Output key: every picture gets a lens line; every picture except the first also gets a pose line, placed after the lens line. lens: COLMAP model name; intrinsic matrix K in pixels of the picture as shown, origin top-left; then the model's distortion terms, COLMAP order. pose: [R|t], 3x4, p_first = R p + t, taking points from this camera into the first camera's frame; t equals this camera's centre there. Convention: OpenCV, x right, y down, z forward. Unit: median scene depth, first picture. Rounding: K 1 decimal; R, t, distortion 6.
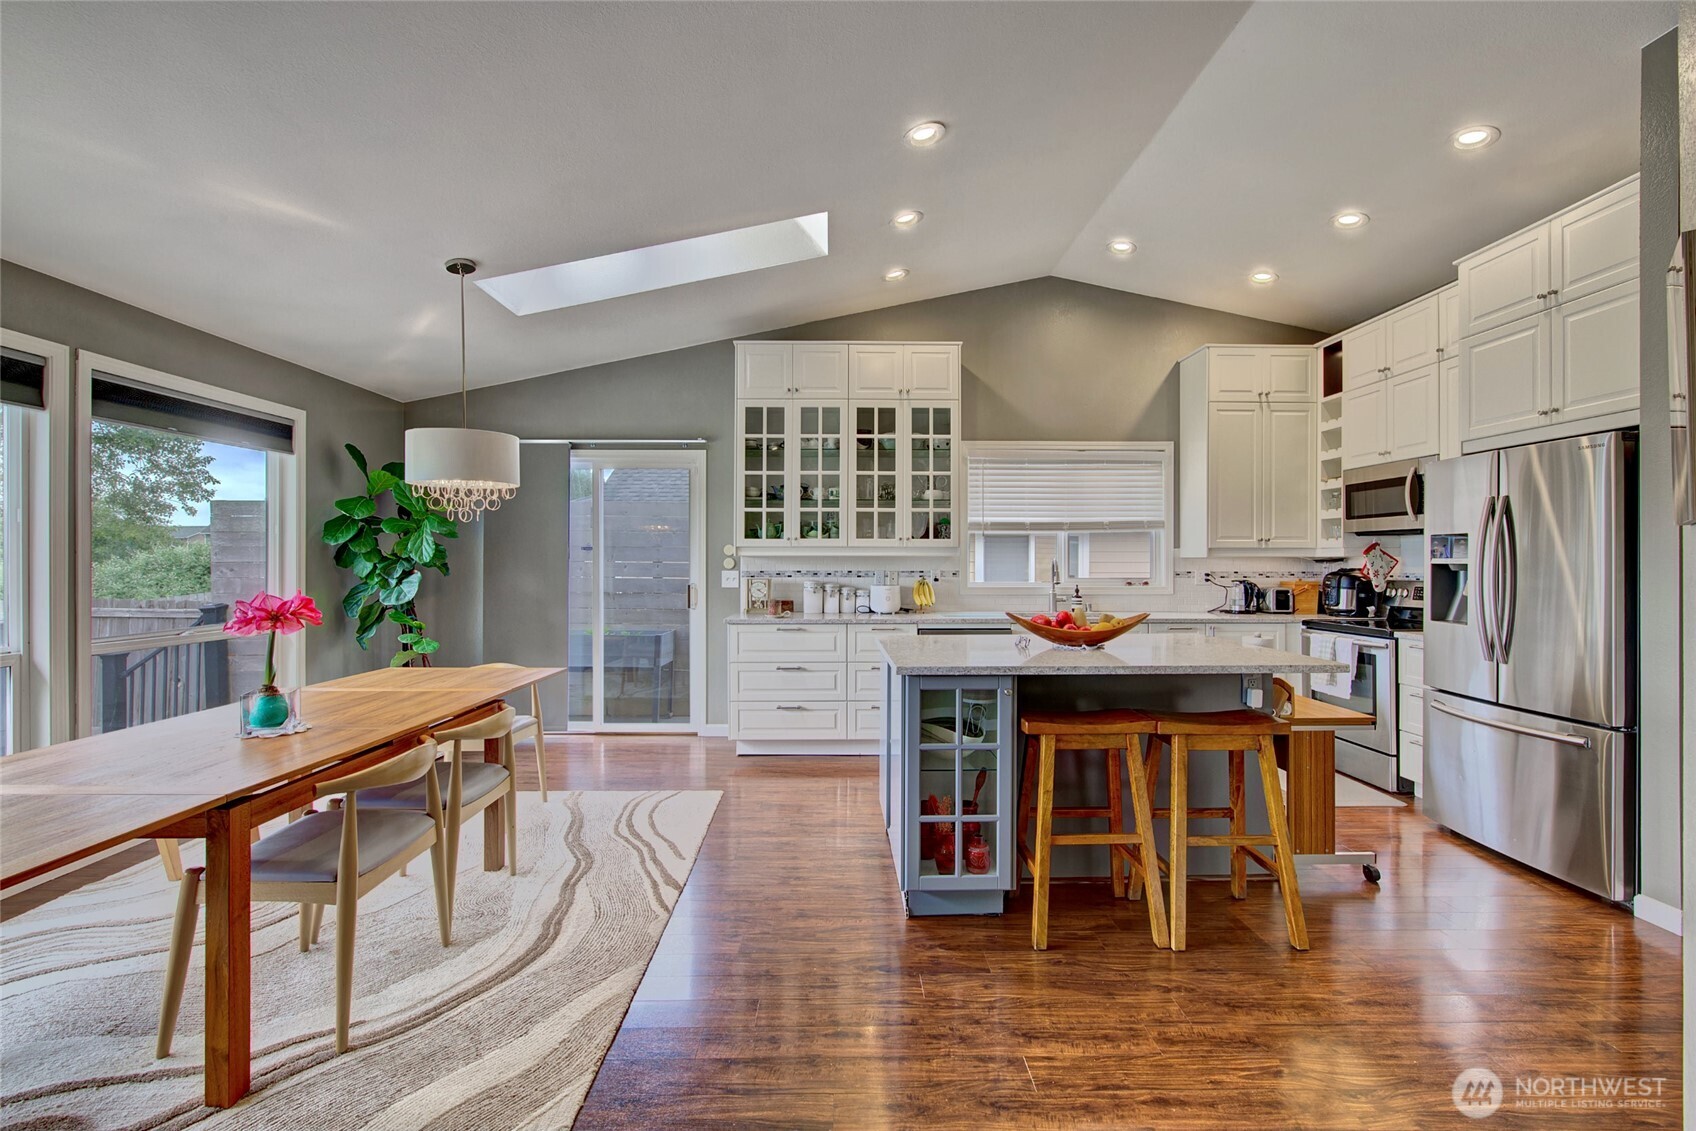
lens RADIAL K [[729.5, 0, 850.9], [0, 729.5, 559.7], [0, 0, 1]] dist [-0.001787, 0.001092]
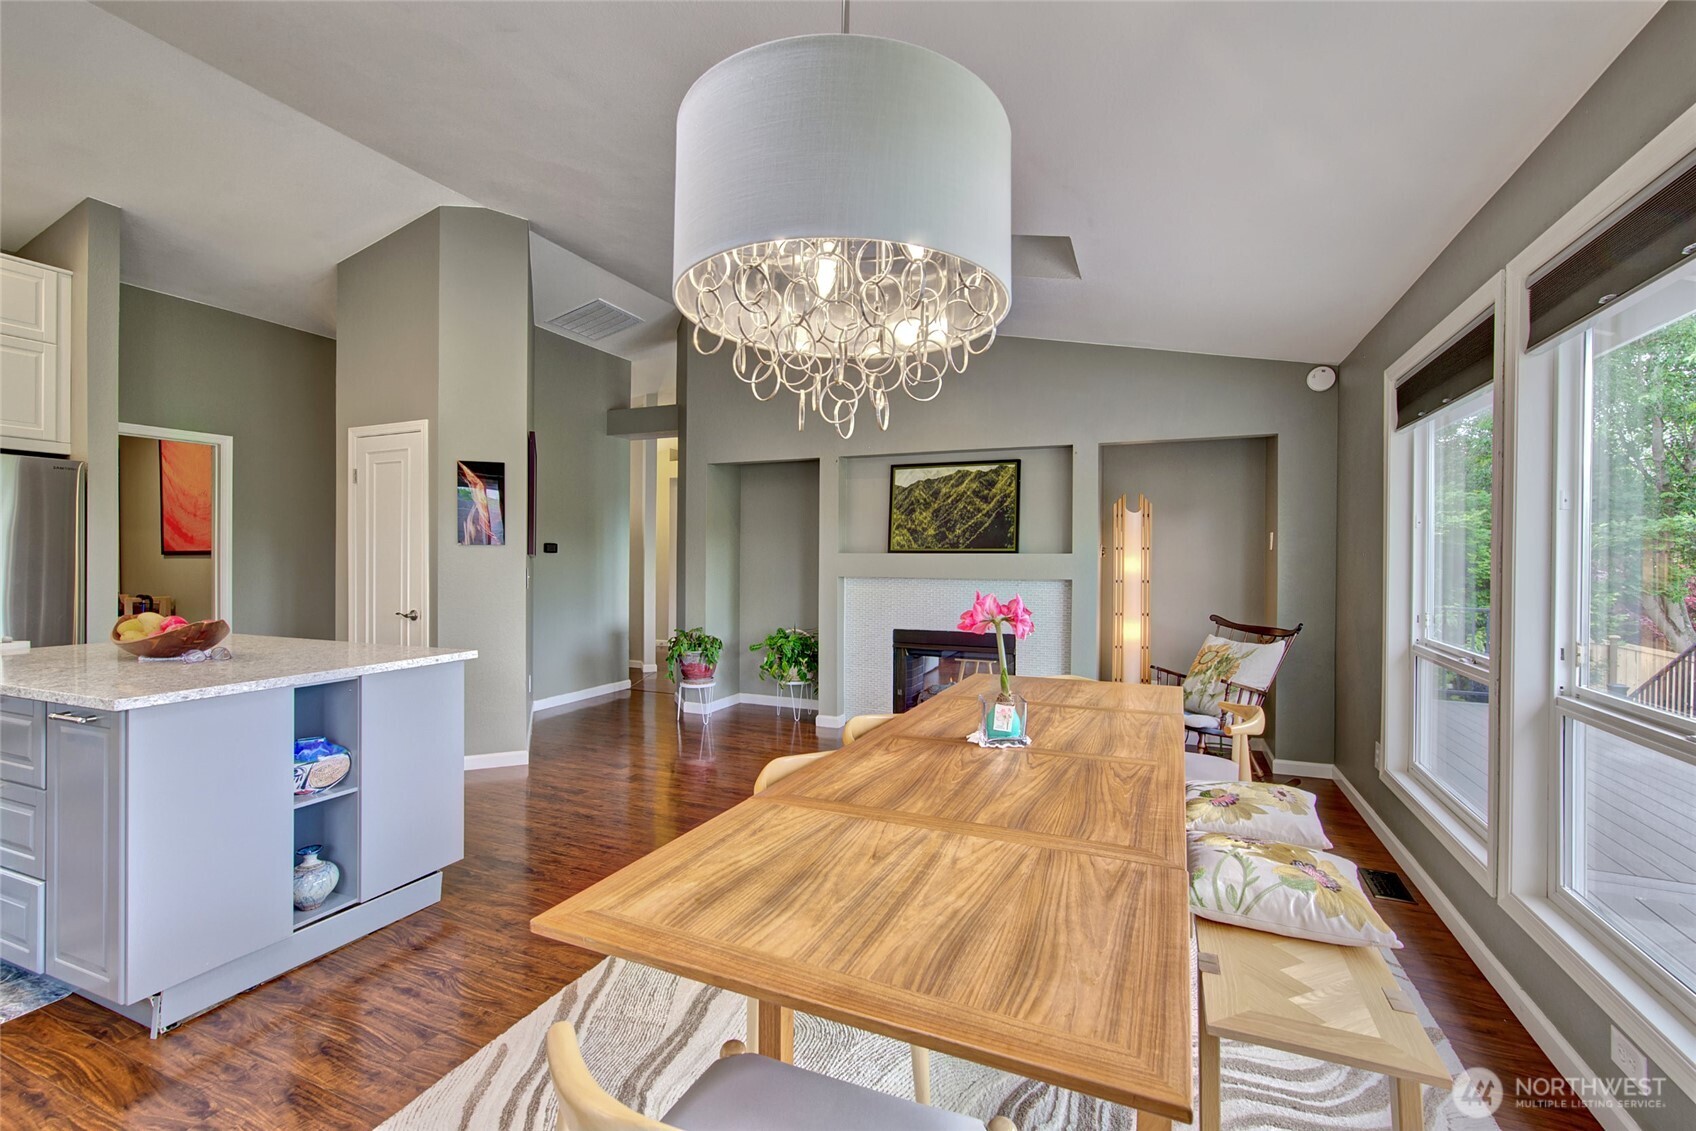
lens RADIAL K [[729.5, 0, 854.3], [0, 729.5, 559.1], [0, 0, 1]] dist [-0.001787, 0.001092]
pose [[-0.913341, -0.004761, 0.407167, -0.463125], [-0.005181, 0.999987, 0.000071, 0.001144], [-0.407162, -0.002044, -0.913354, 0.896429]]
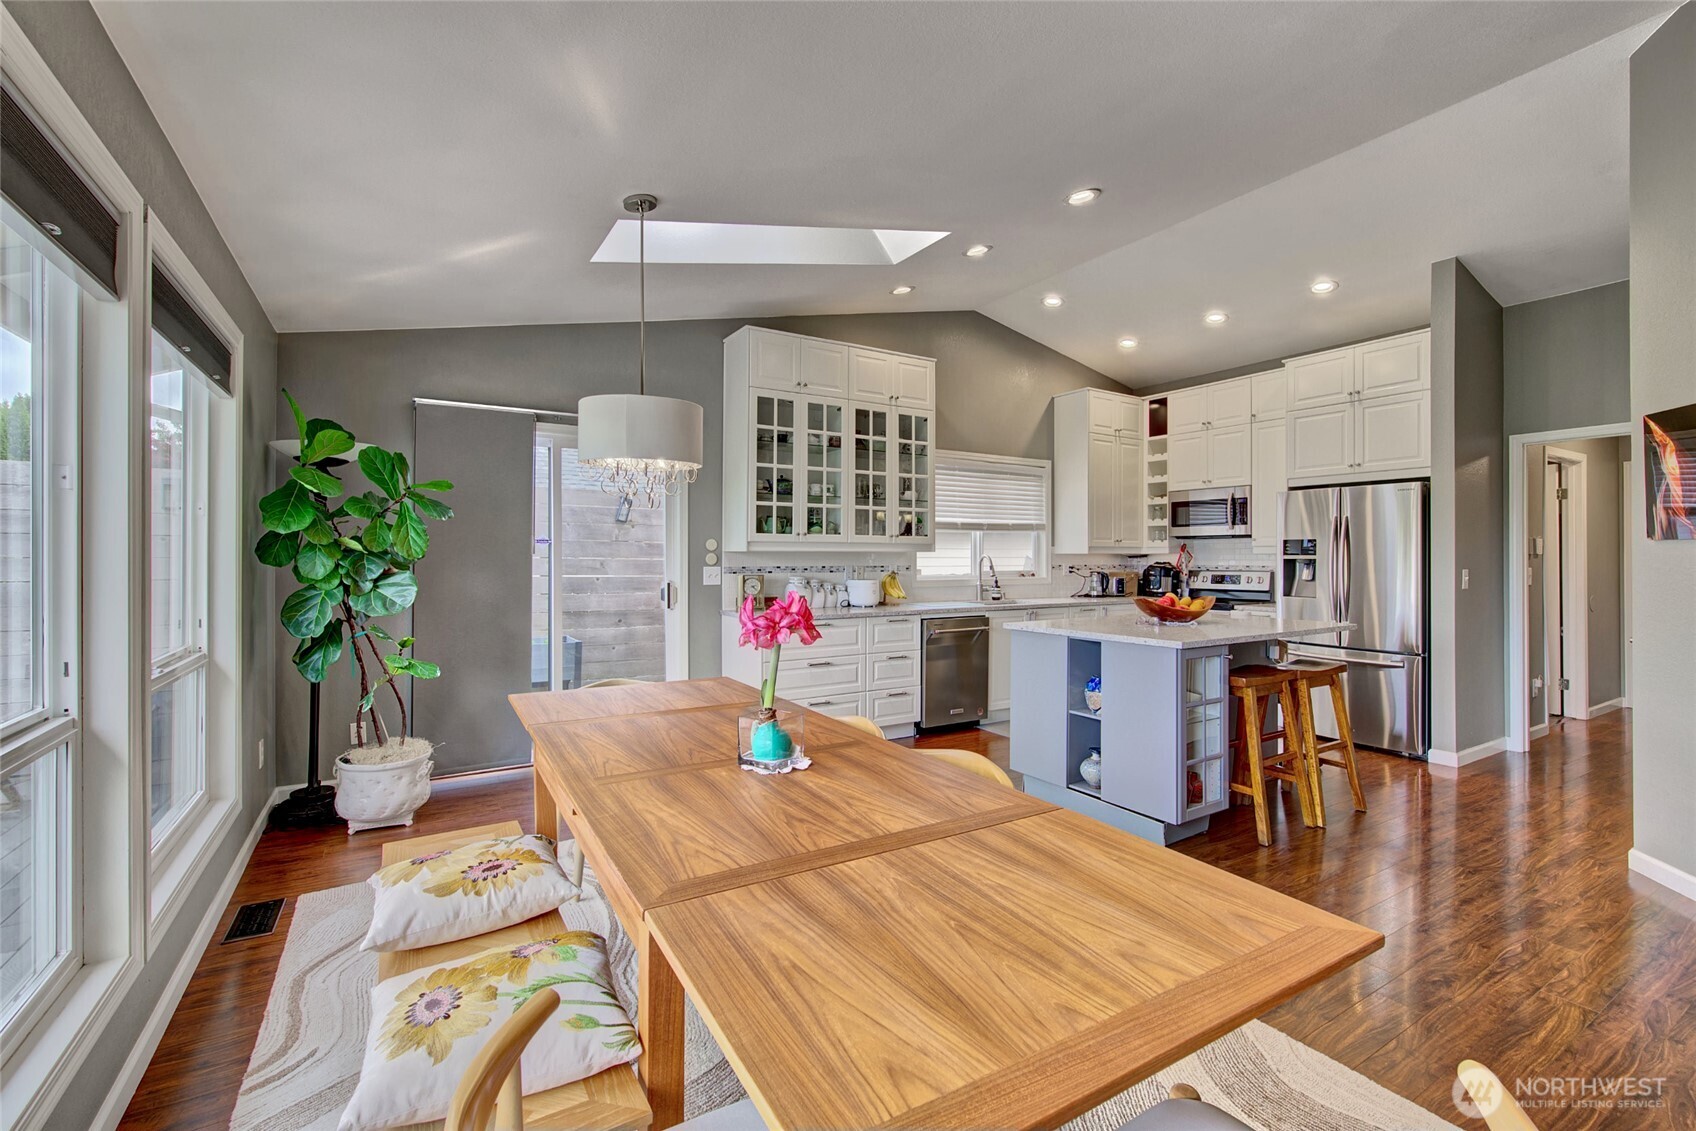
lens RADIAL K [[729.5, 0, 854.3], [0, 729.5, 549.1], [0, 0, 1]] dist [-0.001787, 0.001092]
pose [[0.857738, 0.005885, 0.514054, -0.525479], [-0.001852, 0.999963, -0.008358, -0.000199], [-0.514084, 0.006217, 0.857717, 0.113530]]
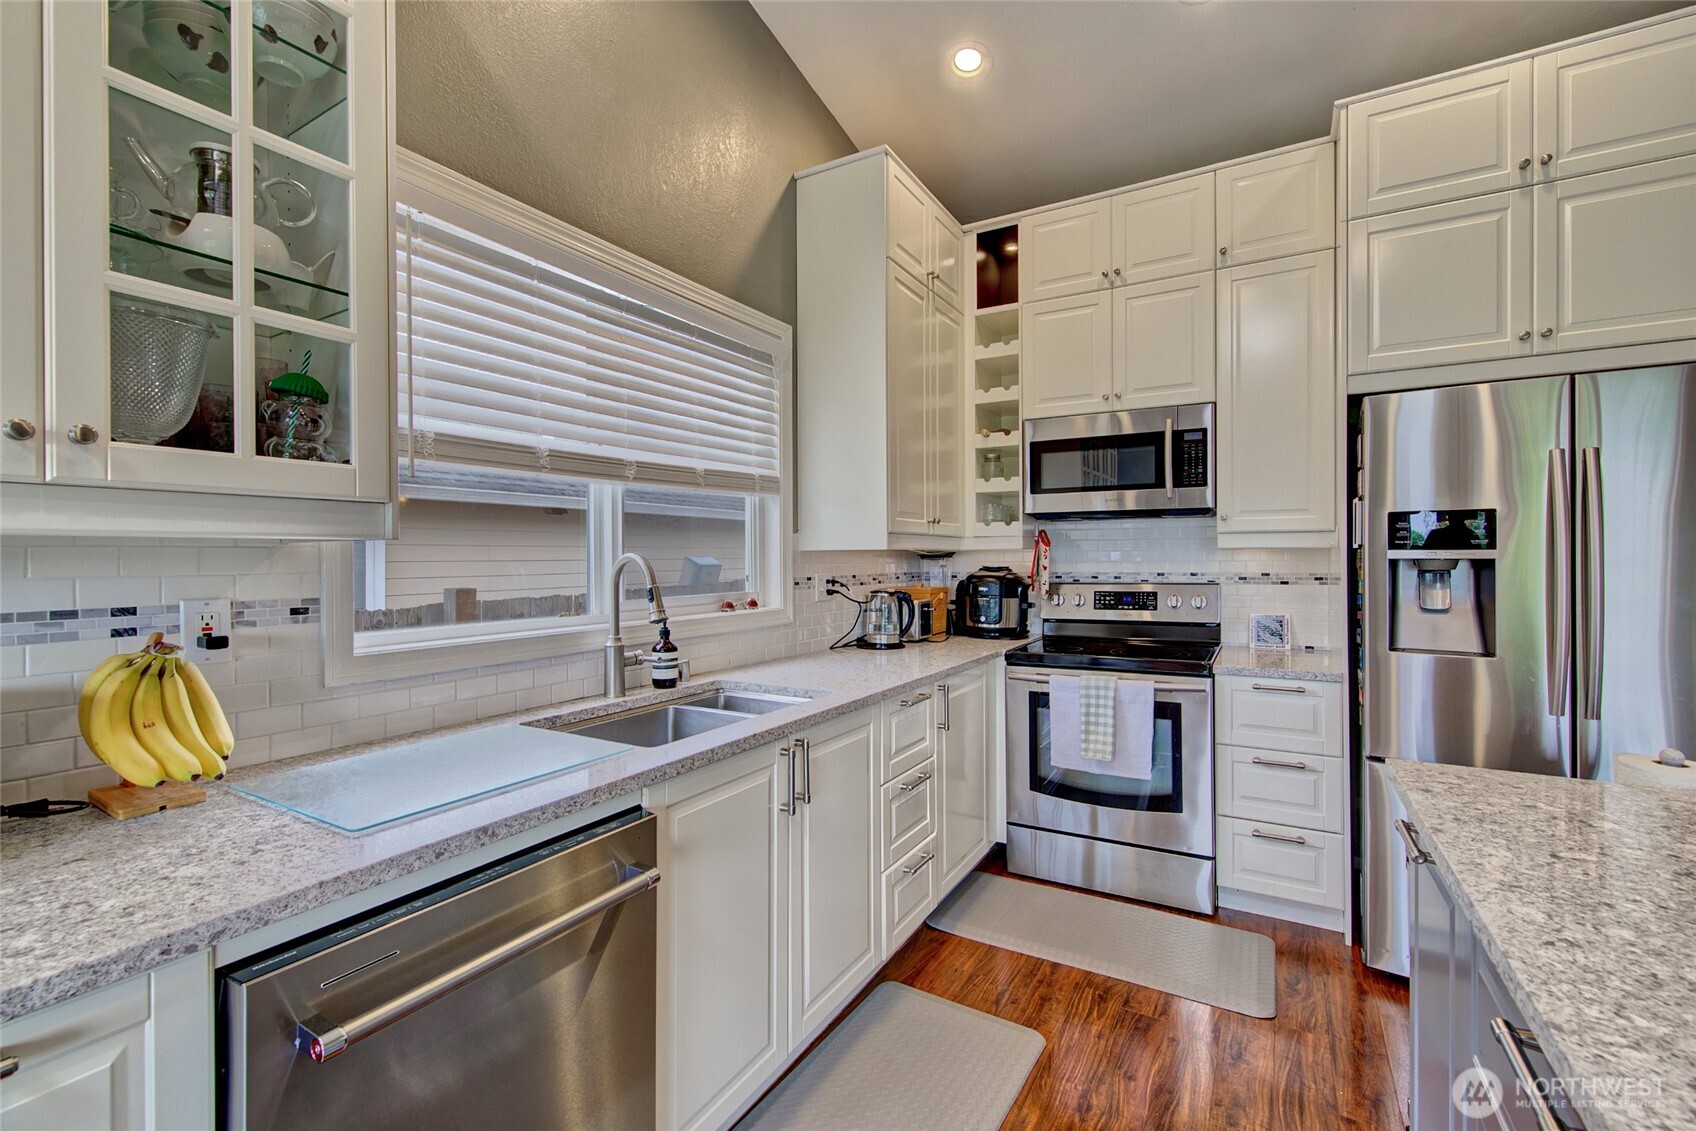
lens RADIAL K [[729.5, 0, 852.9], [0, 729.5, 557.0], [0, 0, 1]] dist [-0.001787, 0.001092]
pose [[0.521053, -0.003453, 0.853518, 0.025289], [0.004316, 0.999990, 0.001411, 0.000590], [-0.853514, 0.002949, 0.521062, 0.751118]]
